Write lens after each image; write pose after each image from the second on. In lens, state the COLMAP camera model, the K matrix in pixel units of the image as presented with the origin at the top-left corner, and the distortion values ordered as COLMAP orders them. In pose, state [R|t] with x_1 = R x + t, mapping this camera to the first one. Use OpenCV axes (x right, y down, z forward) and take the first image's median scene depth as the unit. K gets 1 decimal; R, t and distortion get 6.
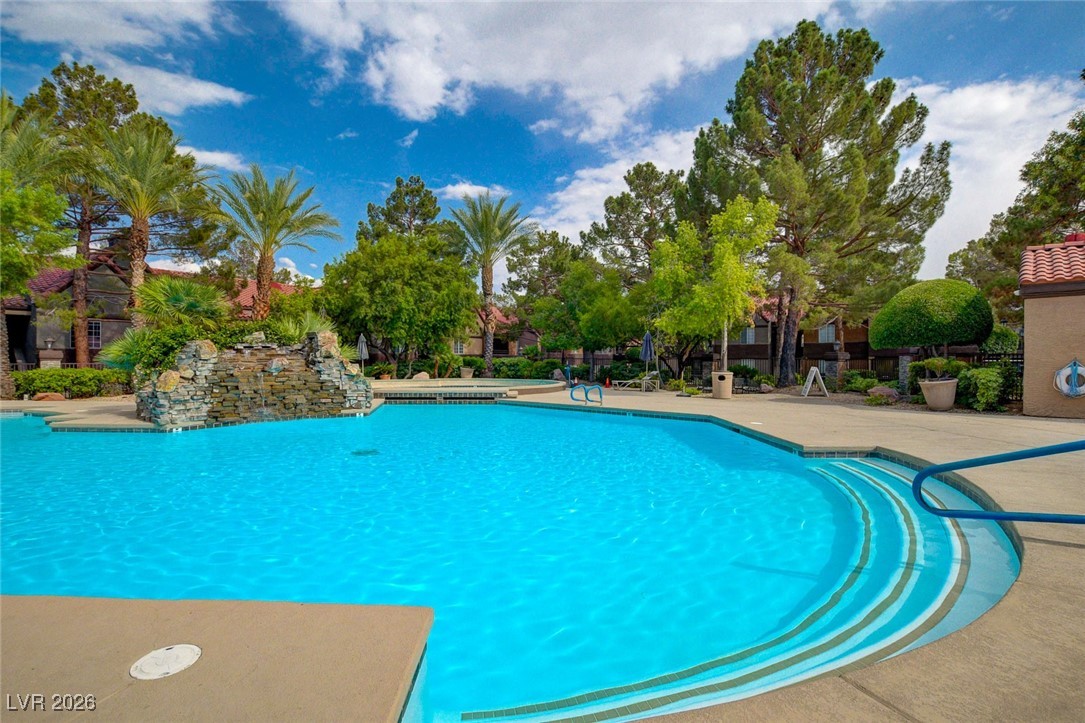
lens RADIAL K [[502.3, 0, 550.7], [0, 502.3, 397.2], [0, 0, 1]] dist [0.004641, 0.001543]
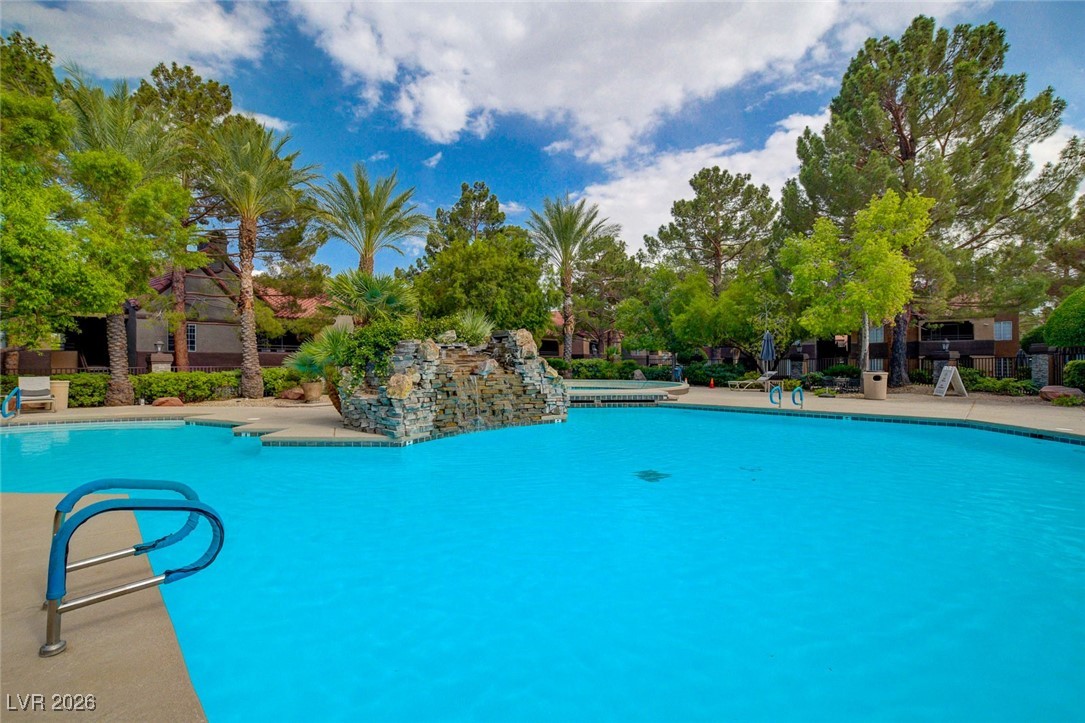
lens RADIAL K [[467.8, 0, 547.7], [0, 467.8, 368.8], [0, 0, 1]] dist [0.000420, 0.001544]
pose [[0.999967, -0.005540, -0.005942, -0.186920], [0.005188, 0.998316, -0.057781, -0.005197], [0.006252, 0.057748, 0.998312, 0.076922]]
